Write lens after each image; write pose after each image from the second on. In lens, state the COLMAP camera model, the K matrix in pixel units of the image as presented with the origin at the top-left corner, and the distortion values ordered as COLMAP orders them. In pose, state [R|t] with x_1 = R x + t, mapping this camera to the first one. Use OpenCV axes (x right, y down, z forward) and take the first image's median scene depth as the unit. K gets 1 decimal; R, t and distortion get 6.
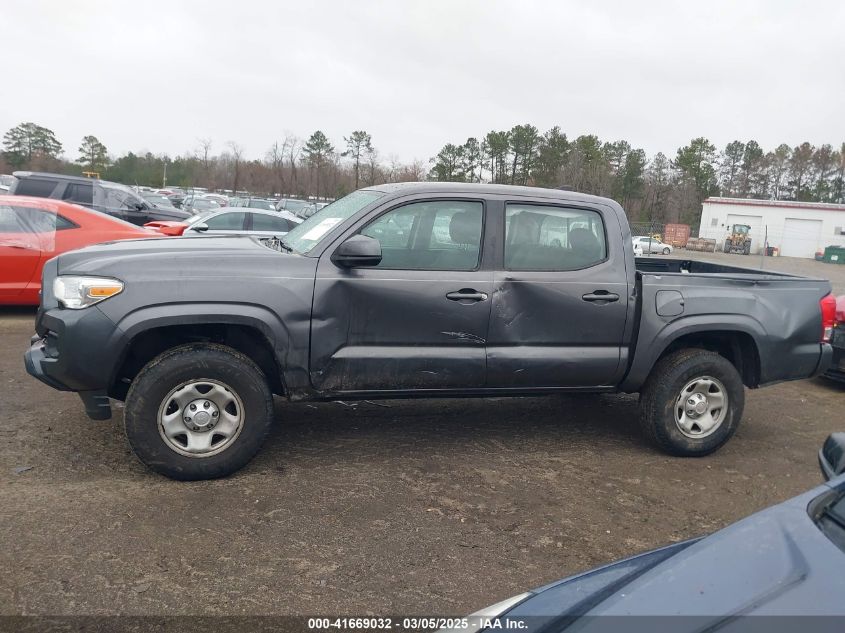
lens RADIAL K [[651.0, 0, 419.4], [0, 651.0, 320.3], [0, 0, 1]] dist [-0.024859, 0.001398]
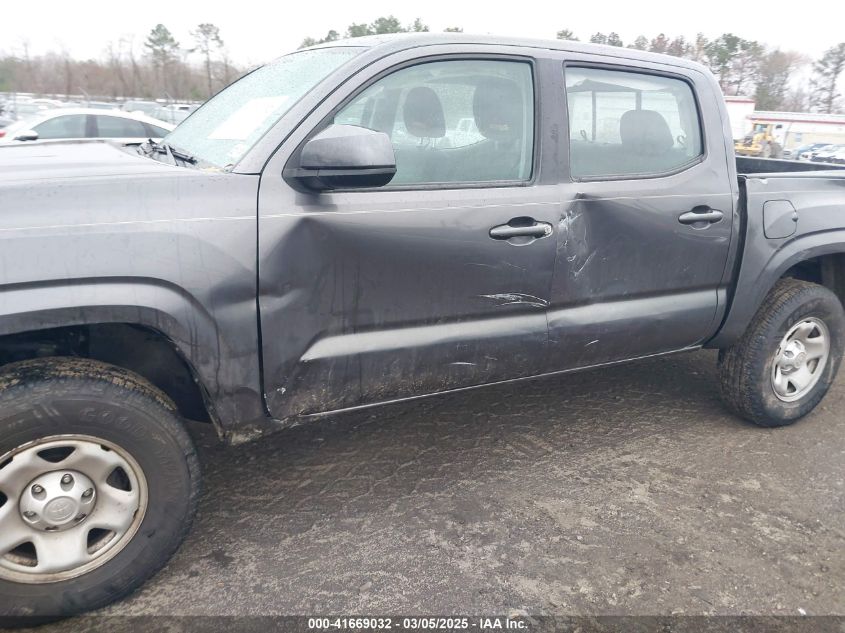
lens RADIAL K [[651.0, 0, 419.5], [0, 651.0, 323.9], [0, 0, 1]] dist [-0.024859, 0.001398]
pose [[0.979223, -0.088137, 0.182629, -0.126911], [0.059713, 0.986002, 0.155672, -0.049417], [-0.193793, -0.141532, 0.970780, 0.433414]]
